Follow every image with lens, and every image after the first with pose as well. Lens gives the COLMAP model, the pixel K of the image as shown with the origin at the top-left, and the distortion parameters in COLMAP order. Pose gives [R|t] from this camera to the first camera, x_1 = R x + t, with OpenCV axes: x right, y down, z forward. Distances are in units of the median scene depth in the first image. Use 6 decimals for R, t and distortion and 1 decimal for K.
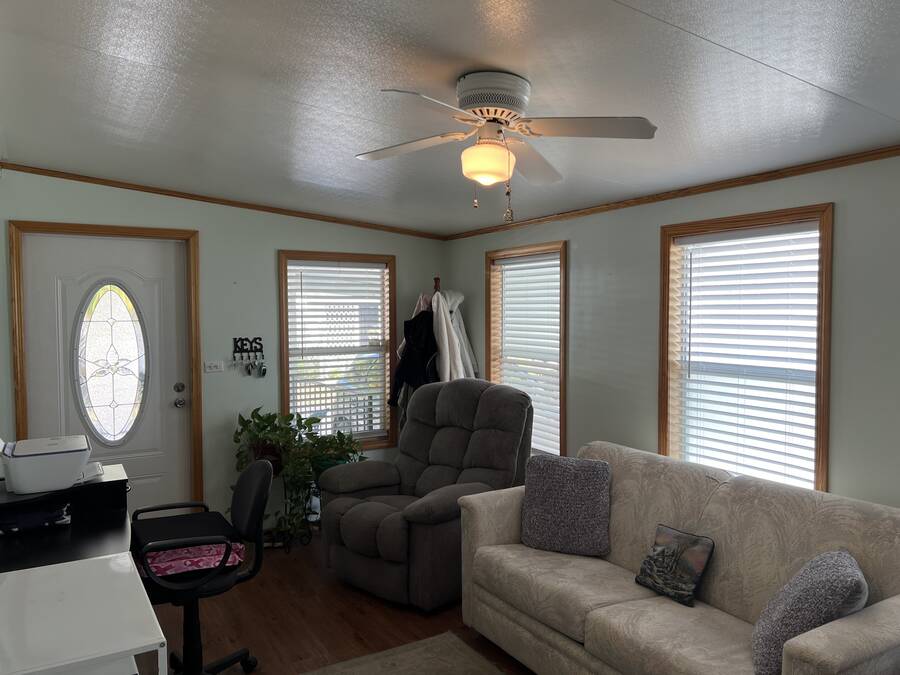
lens RADIAL K [[689.4, 0, 450.0], [0, 689.4, 337.5], [0, 0, 1]] dist [0.075568, -0.093388]
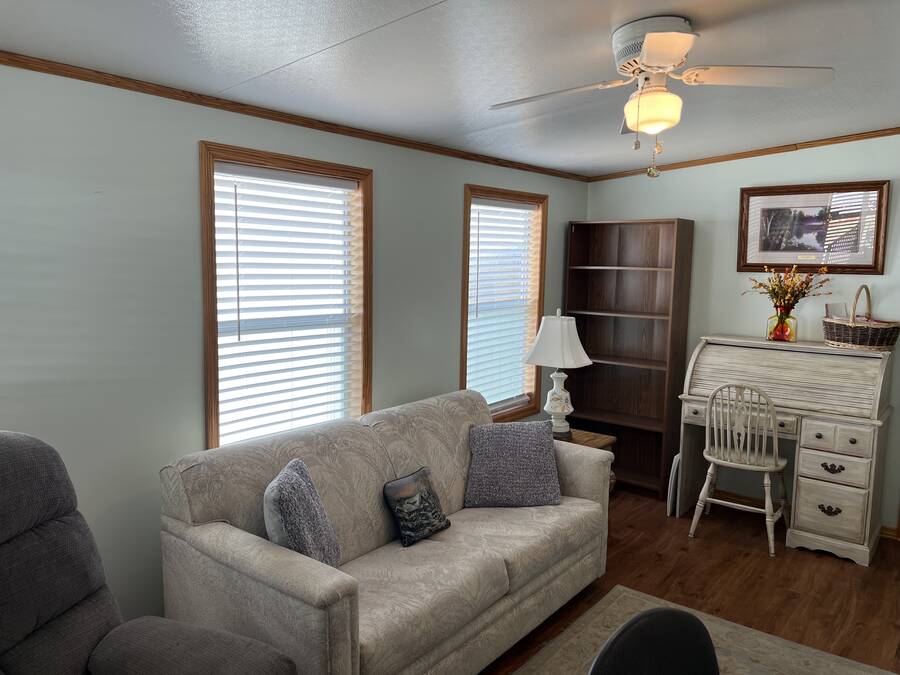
lens RADIAL K [[689.4, 0, 450.0], [0, 689.4, 337.5], [0, 0, 1]] dist [0.075568, -0.093388]
pose [[-0.371603, -0.107496, 0.922147, -0.605495], [0.017269, 0.992302, 0.122633, -0.049697], [-0.928231, 0.061496, -0.366886, 1.280097]]
